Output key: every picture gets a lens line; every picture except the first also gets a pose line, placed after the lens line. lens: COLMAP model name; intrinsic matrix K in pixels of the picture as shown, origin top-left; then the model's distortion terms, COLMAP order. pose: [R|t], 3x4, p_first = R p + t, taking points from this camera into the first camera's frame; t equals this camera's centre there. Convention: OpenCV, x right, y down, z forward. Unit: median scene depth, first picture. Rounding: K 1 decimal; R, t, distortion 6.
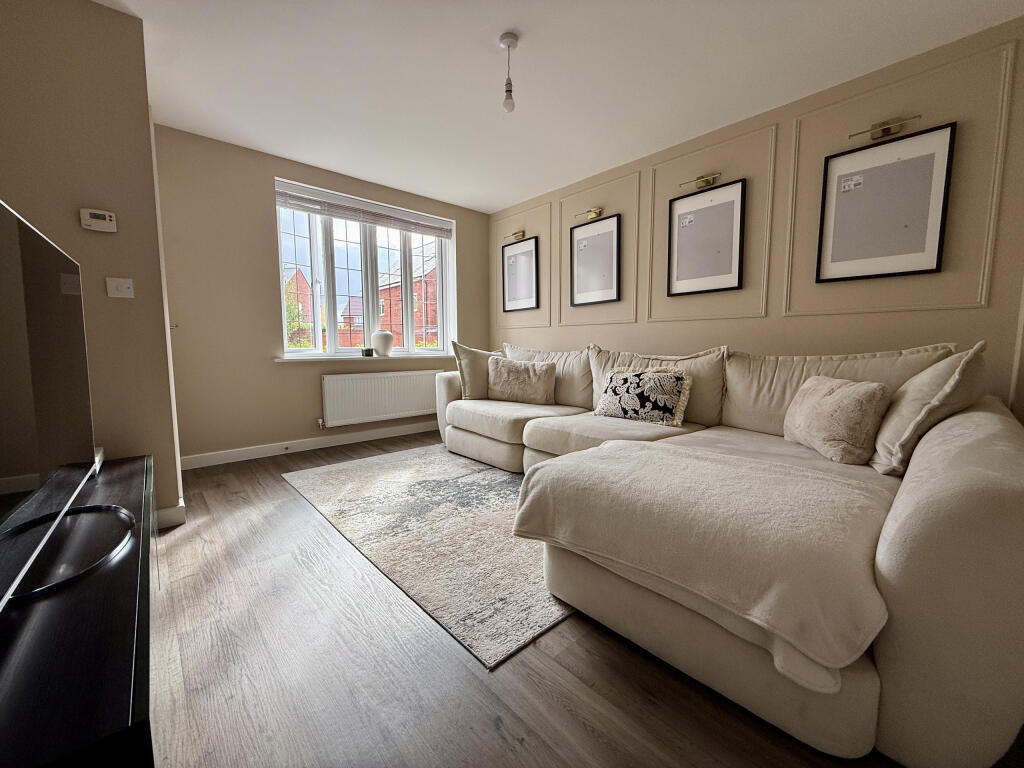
lens RADIAL K [[409.2, 0, 507.4], [0, 409.2, 385.6], [0, 0, 1]] dist [-0.002107, 0.000143]
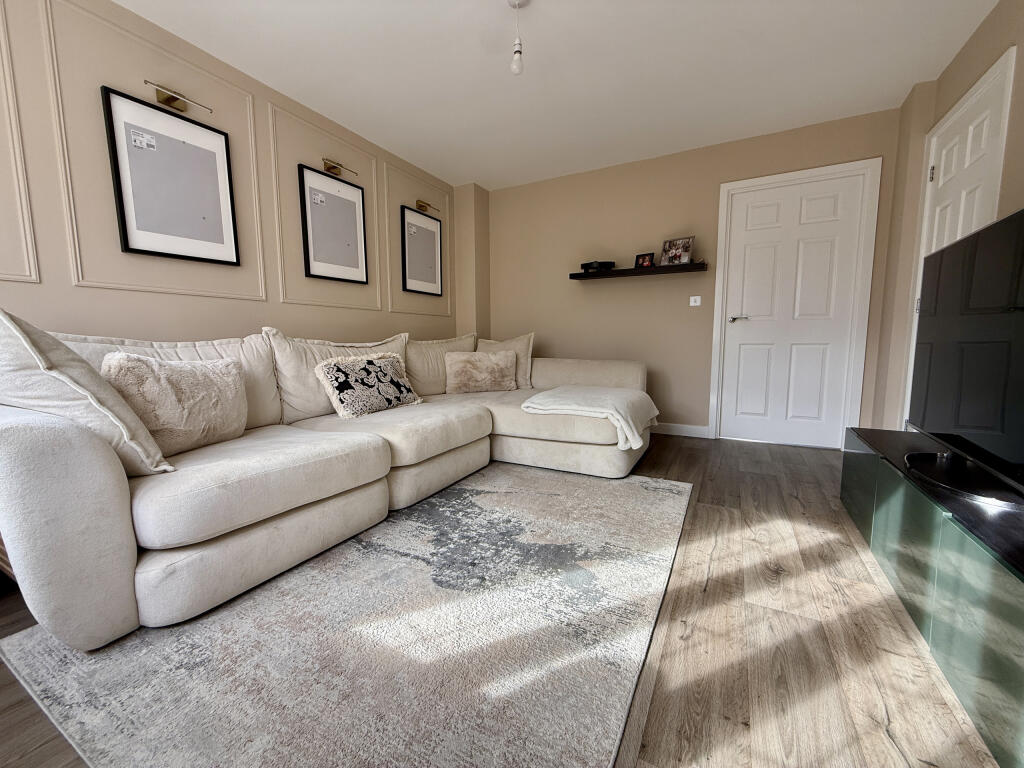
lens RADIAL K [[409.2, 0, 509.4], [0, 409.2, 384.7], [0, 0, 1]] dist [-0.002107, 0.000143]
pose [[-0.339124, -0.101102, 0.935293, -0.686072], [0.093706, 0.985633, 0.140520, -0.081507], [-0.936063, 0.135297, -0.324778, 1.044564]]
